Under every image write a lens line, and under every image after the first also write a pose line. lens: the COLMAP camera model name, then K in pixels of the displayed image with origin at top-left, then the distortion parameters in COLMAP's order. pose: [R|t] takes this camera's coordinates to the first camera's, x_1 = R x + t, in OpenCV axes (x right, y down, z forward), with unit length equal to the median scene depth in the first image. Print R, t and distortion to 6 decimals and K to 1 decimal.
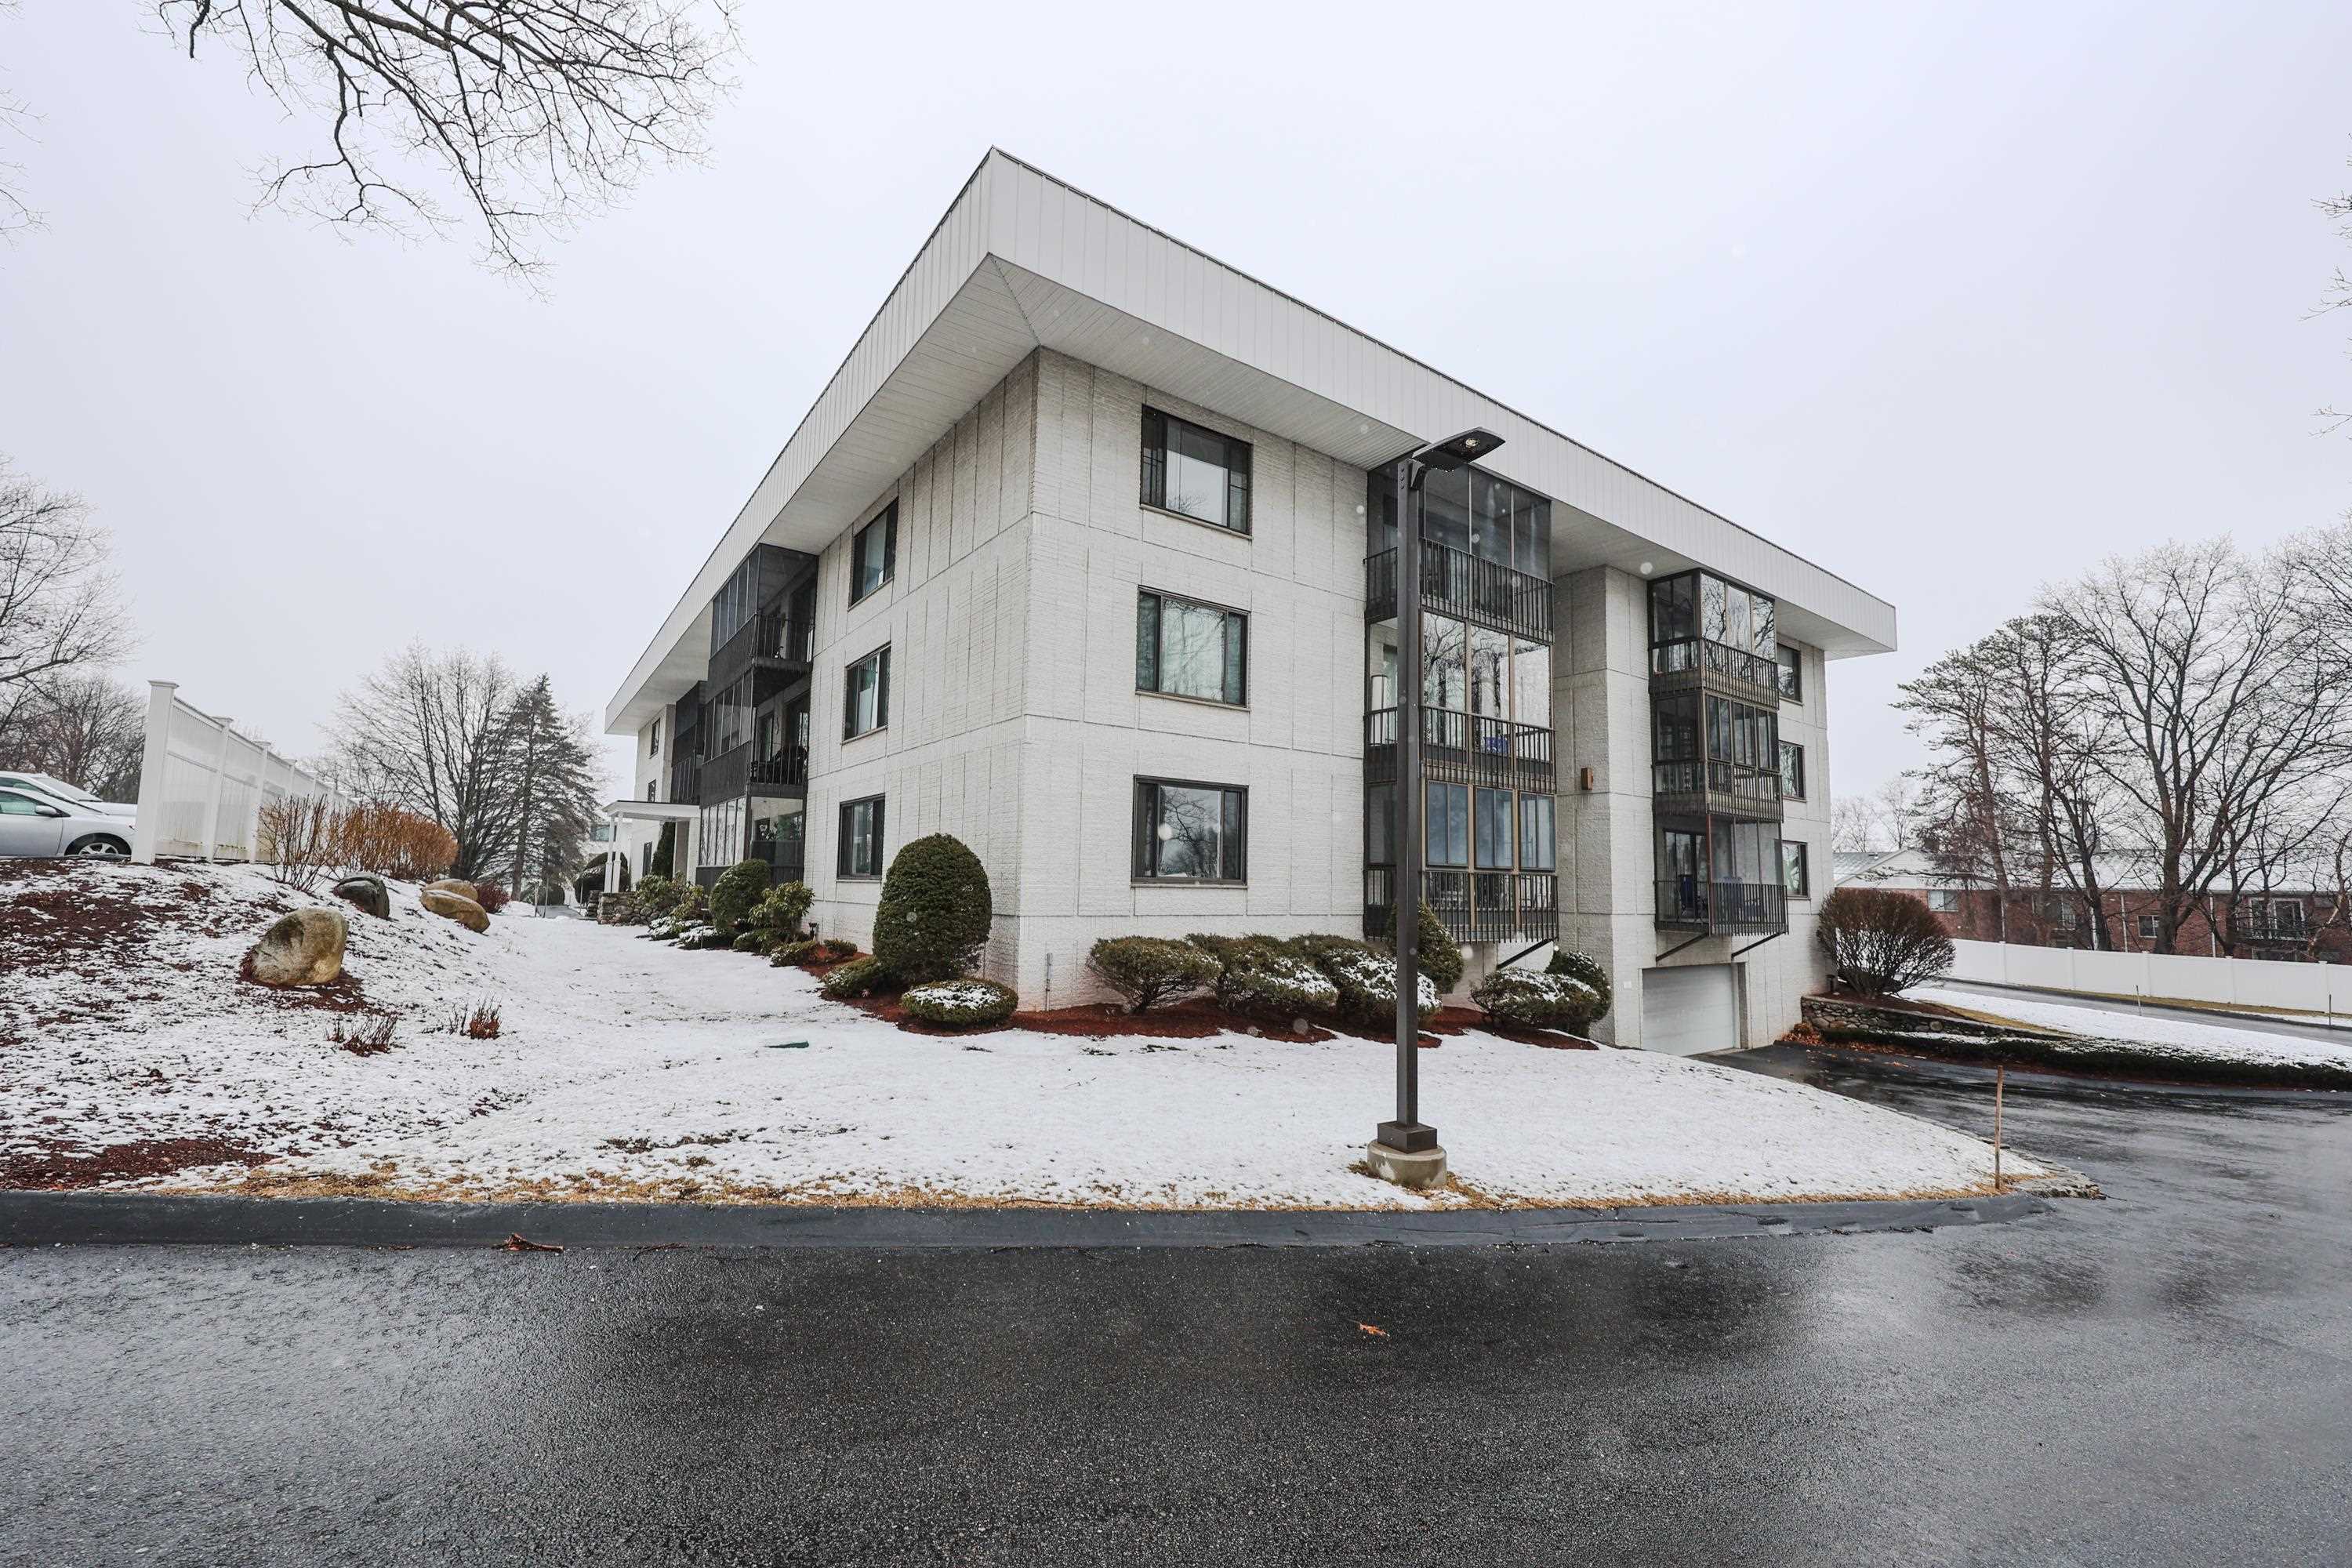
lens RADIAL K [[950.8, 0, 1176.2], [0, 950.8, 793.2], [0, 0, 1]] dist [-0.000529, -0.000569]
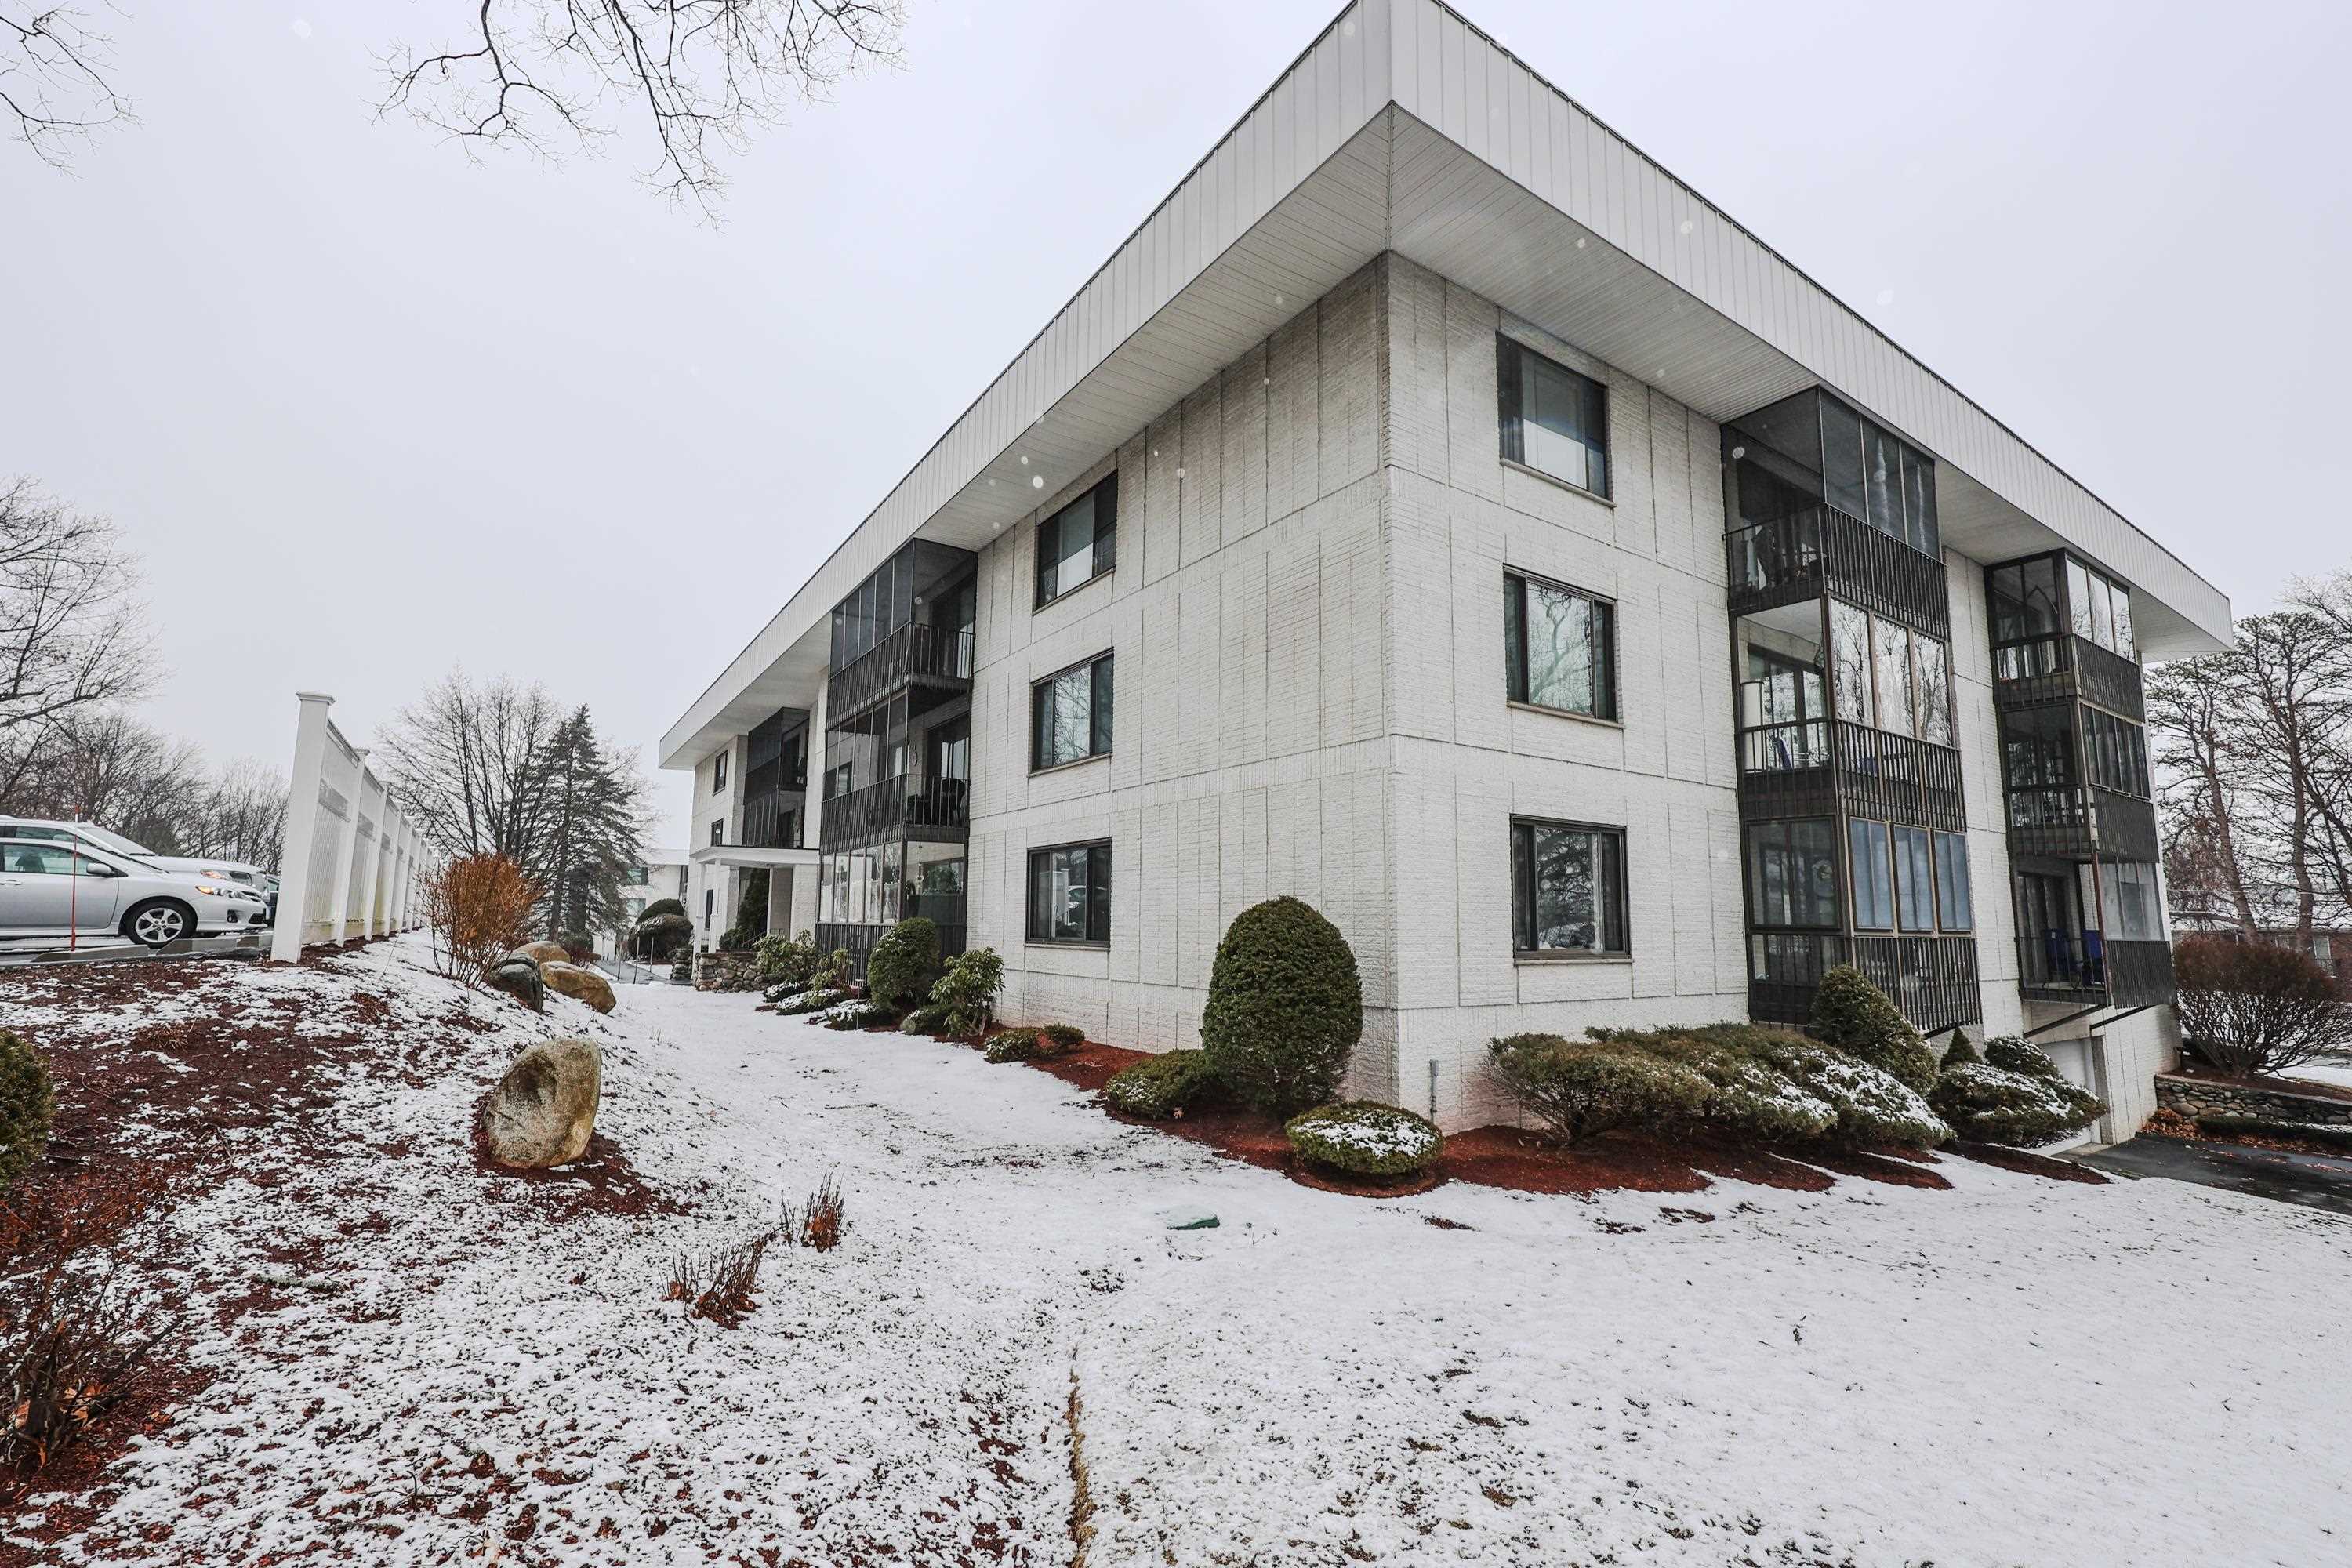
lens RADIAL K [[1004.2, 0, 1160.7], [0, 1004.2, 790.9], [0, 0, 1]] dist [0.000572, 0.000320]
pose [[0.999275, -0.010266, -0.036665, -0.239588], [0.008993, 0.999357, -0.034695, -0.009983], [0.036998, 0.034340, 0.998725, 0.164785]]
